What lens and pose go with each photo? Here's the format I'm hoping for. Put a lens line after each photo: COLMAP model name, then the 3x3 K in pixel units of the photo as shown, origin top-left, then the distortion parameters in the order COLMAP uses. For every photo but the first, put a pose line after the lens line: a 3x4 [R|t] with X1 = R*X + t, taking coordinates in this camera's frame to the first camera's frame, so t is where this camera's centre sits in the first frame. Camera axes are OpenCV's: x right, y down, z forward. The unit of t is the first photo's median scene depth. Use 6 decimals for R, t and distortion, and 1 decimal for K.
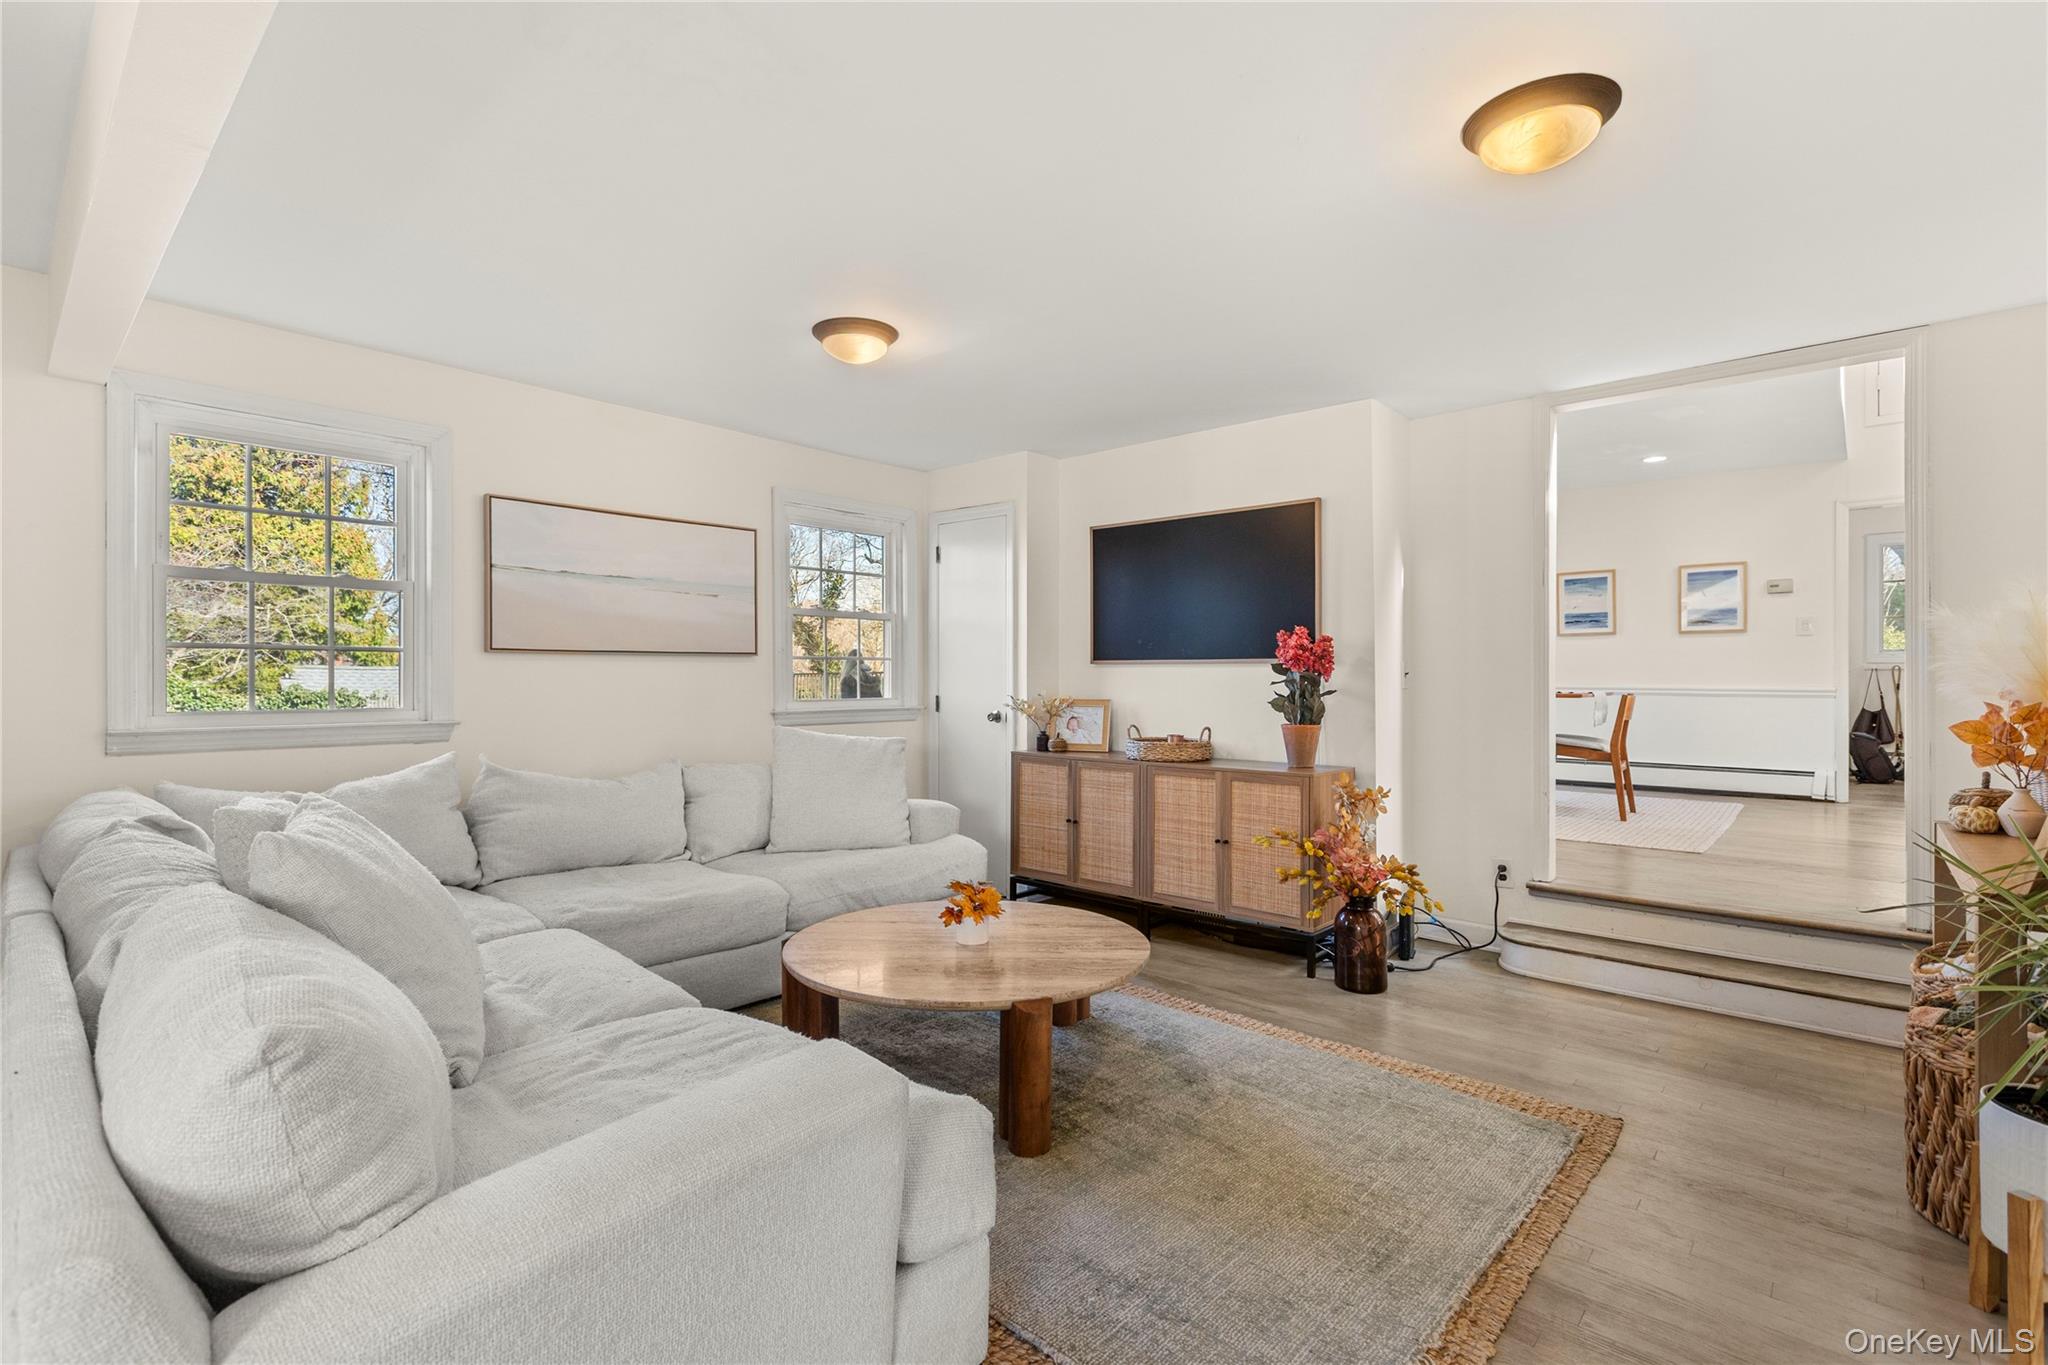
lens RADIAL K [[941.9, 0, 1016.3], [0, 941.9, 671.9], [0, 0, 1]] dist [-0.001723, -0.000709]
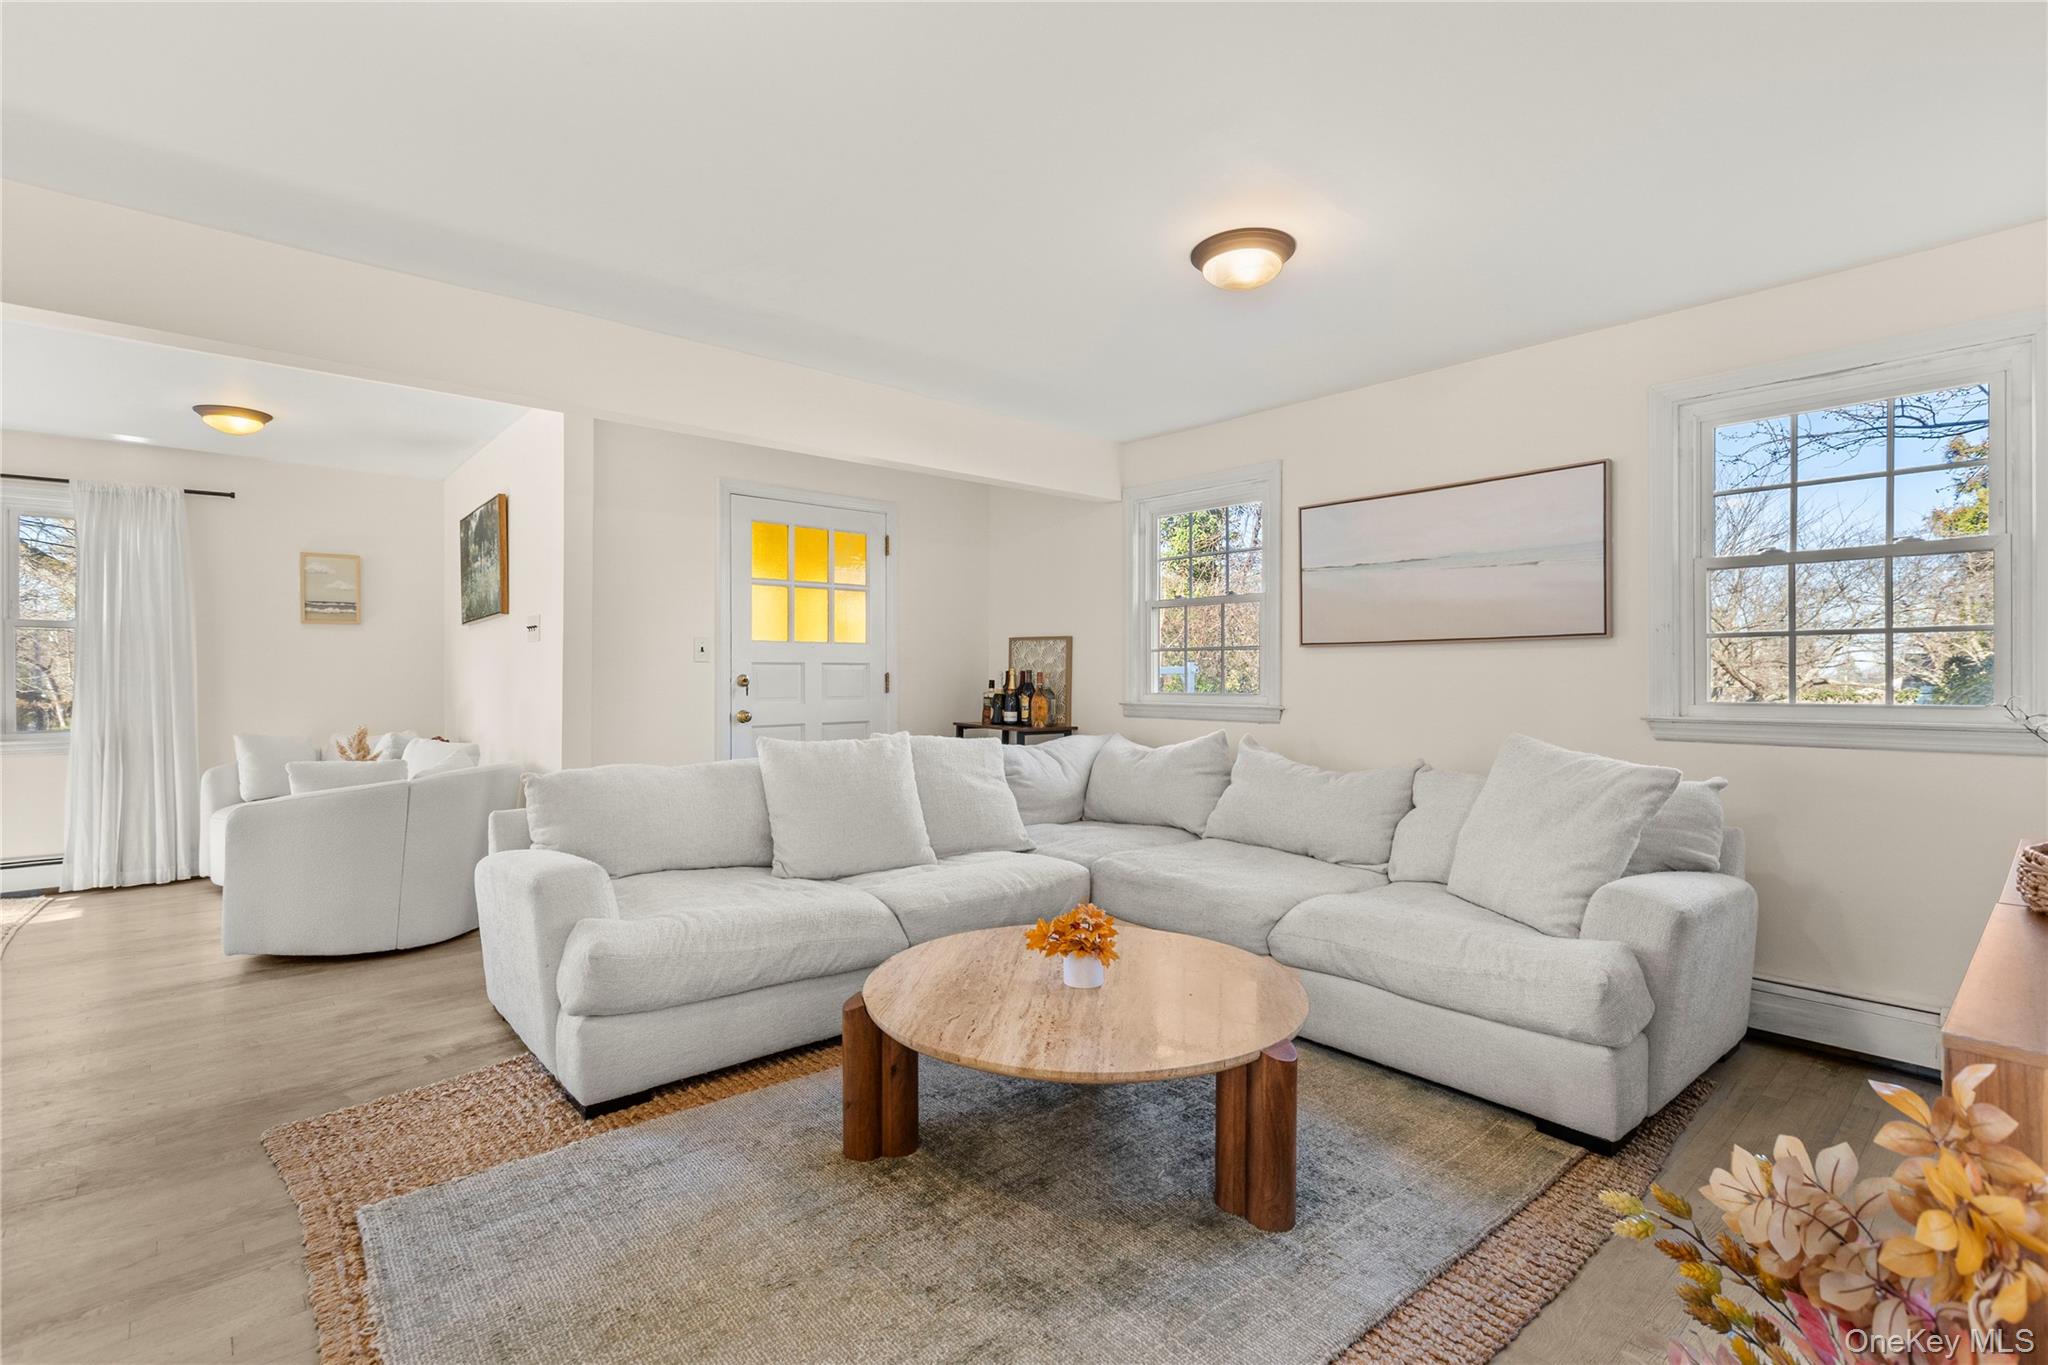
lens RADIAL K [[945.0, 0, 1032.3], [0, 945.0, 676.5], [0, 0, 1]] dist [-0.000193, -0.000125]
pose [[-0.103423, 0.005261, -0.994624, 0.604946], [0.000546, 0.999986, 0.005232, 0.009438], [0.994637, -0.000002, -0.103424, 0.803274]]
